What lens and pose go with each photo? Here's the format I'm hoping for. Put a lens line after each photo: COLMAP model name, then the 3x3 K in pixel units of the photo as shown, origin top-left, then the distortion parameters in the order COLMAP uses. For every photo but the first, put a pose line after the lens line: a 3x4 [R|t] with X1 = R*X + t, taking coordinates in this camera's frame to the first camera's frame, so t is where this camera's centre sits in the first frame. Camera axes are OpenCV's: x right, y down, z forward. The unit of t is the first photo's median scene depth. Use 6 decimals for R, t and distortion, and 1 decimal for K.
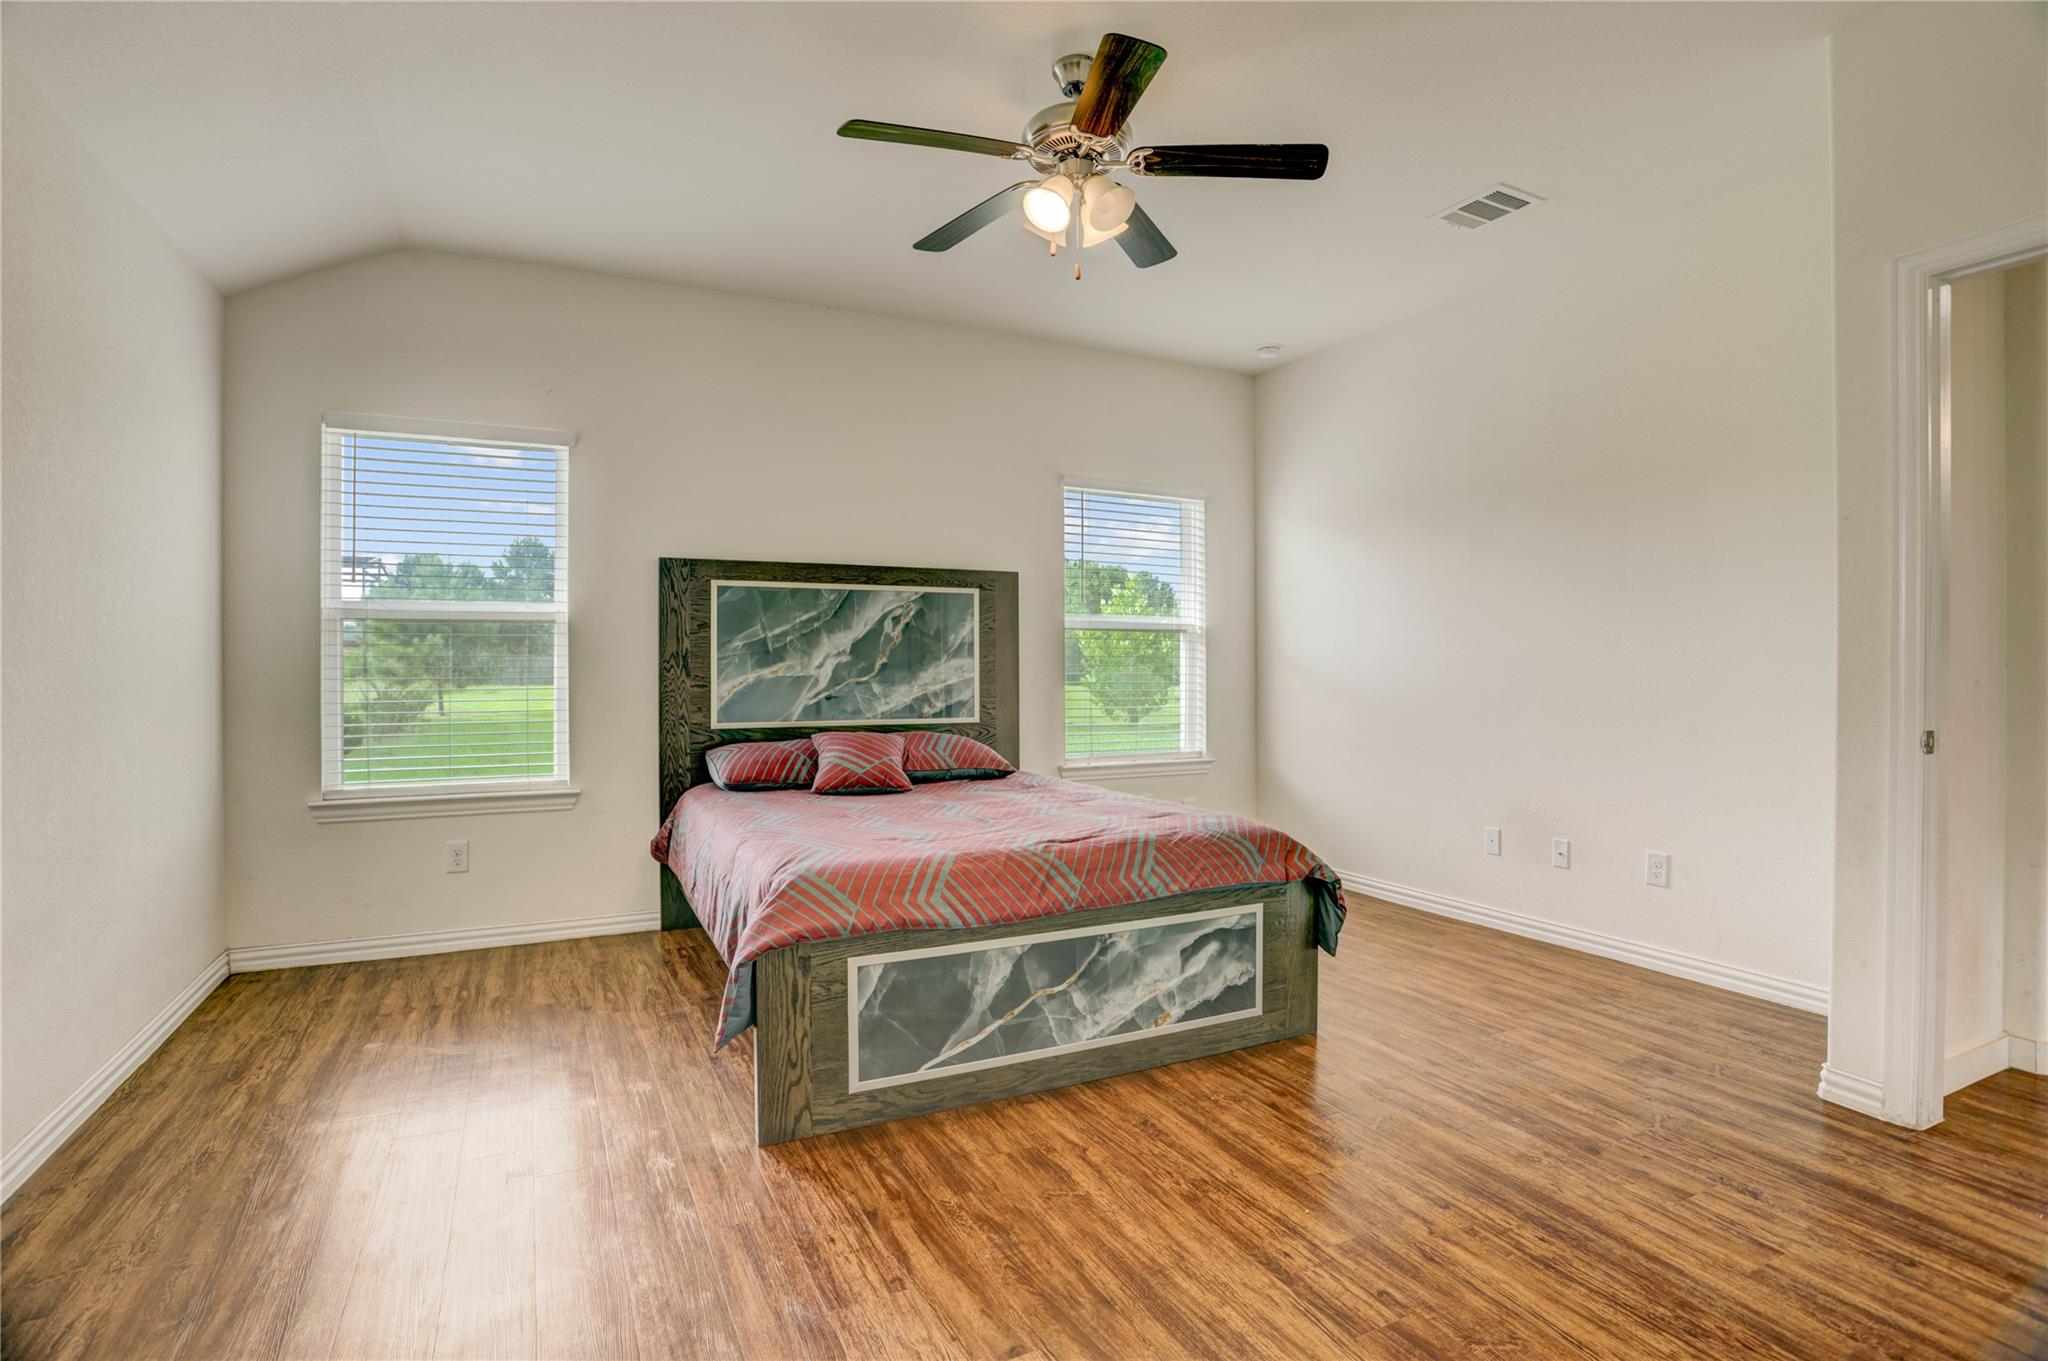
lens RADIAL K [[995.2, 0, 1014.4], [0, 995.2, 672.8], [0, 0, 1]] dist [-0.076672, 0.034703]
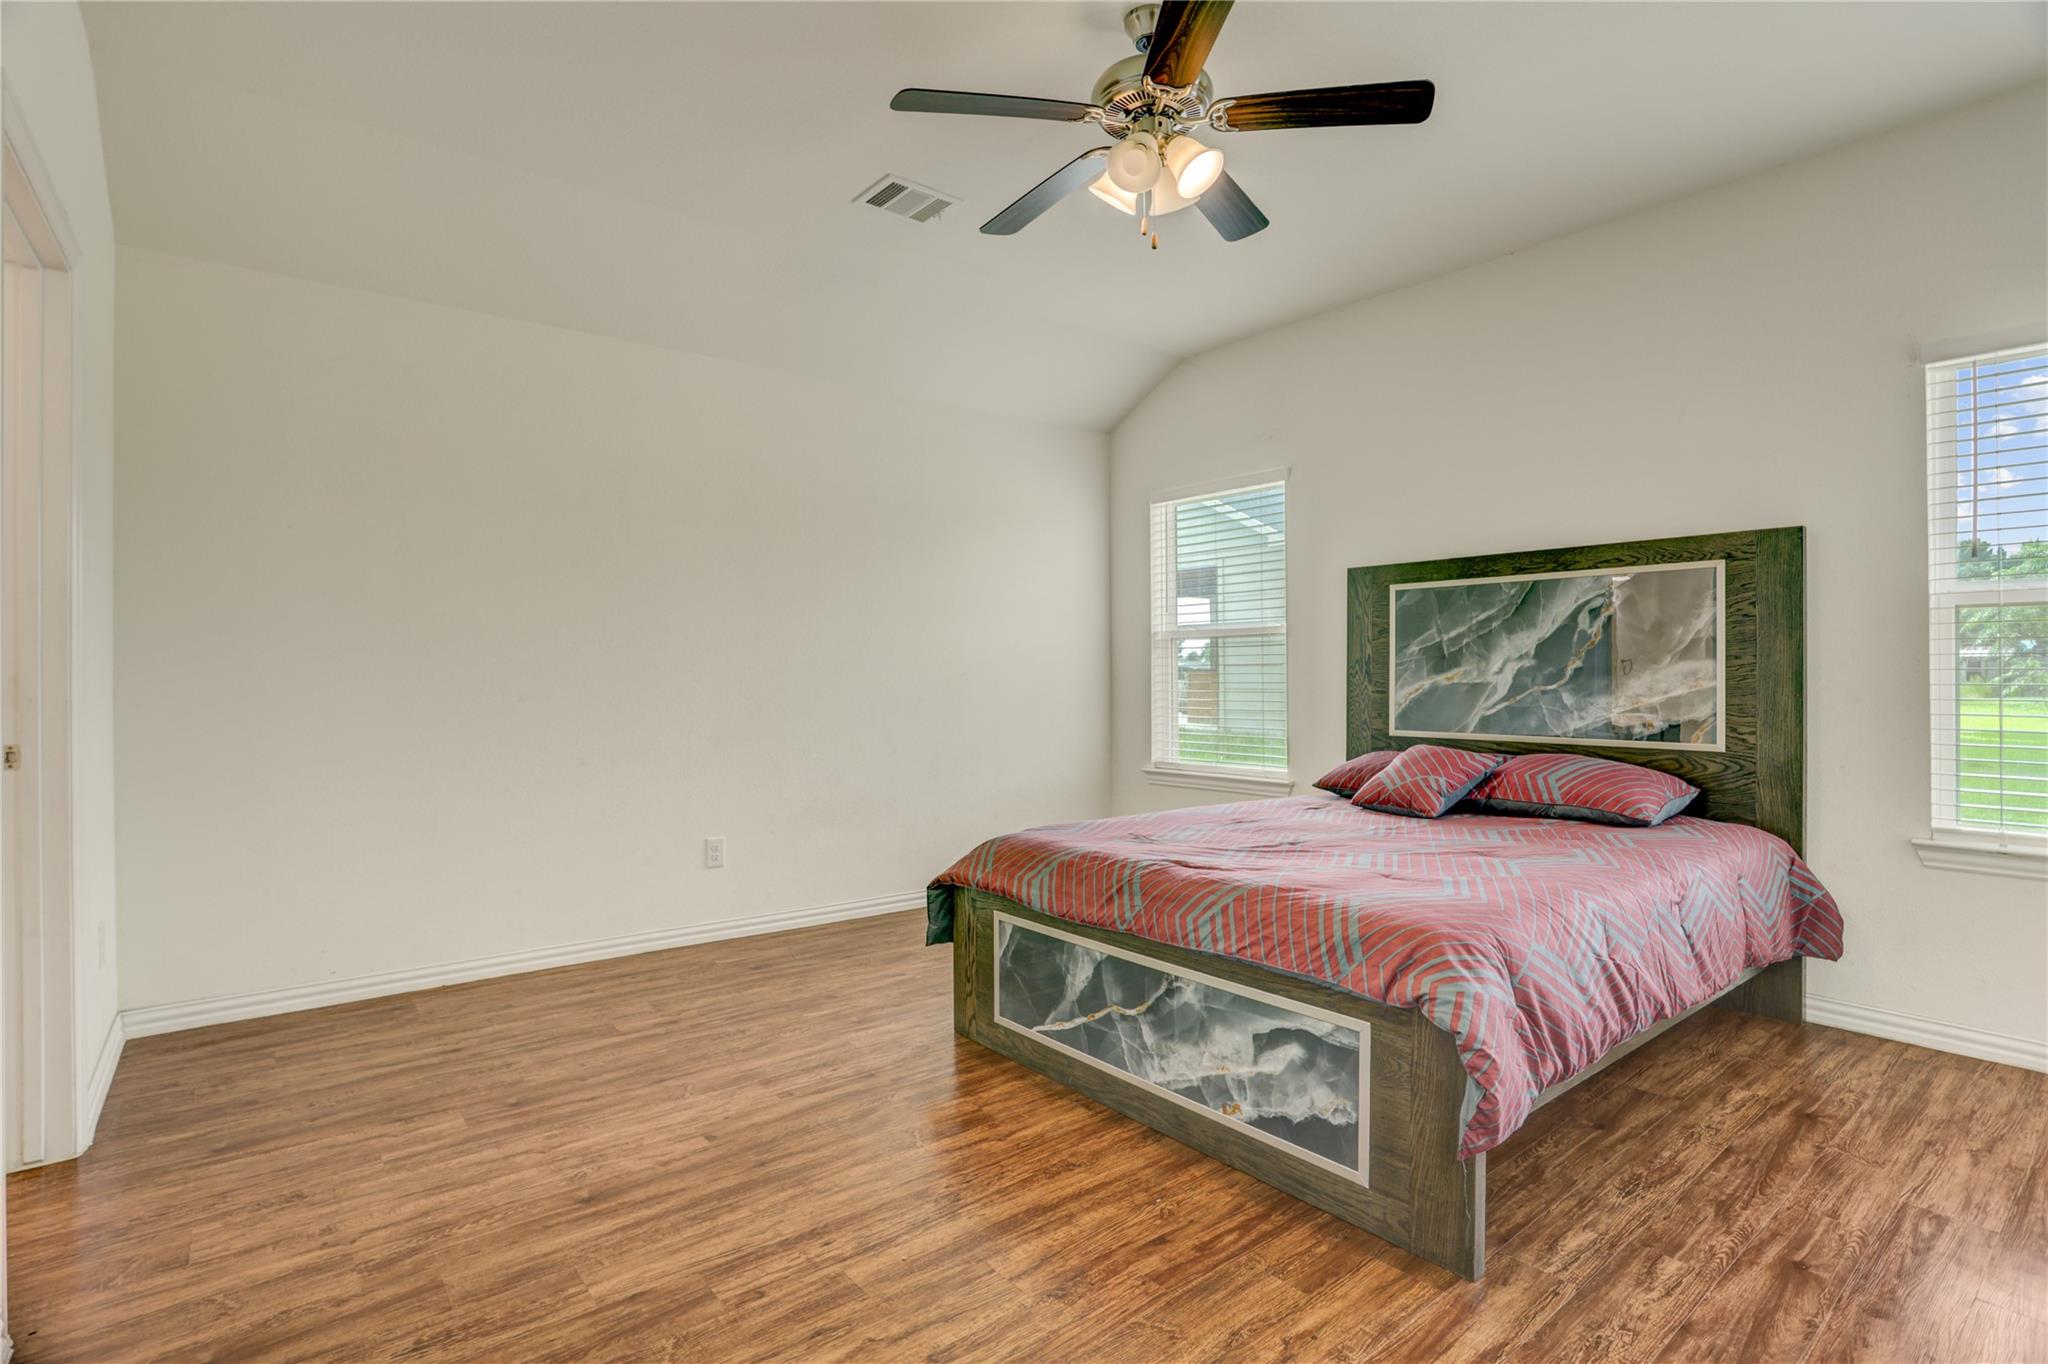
lens RADIAL K [[995.2, 0, 1014.4], [0, 995.2, 674.3], [0, 0, 1]] dist [-0.076672, 0.034703]
pose [[0.214678, -0.000478, -0.976685, 0.852276], [-0.004530, 0.999989, -0.001485, -0.002008], [0.976674, 0.004743, 0.214673, 0.620997]]
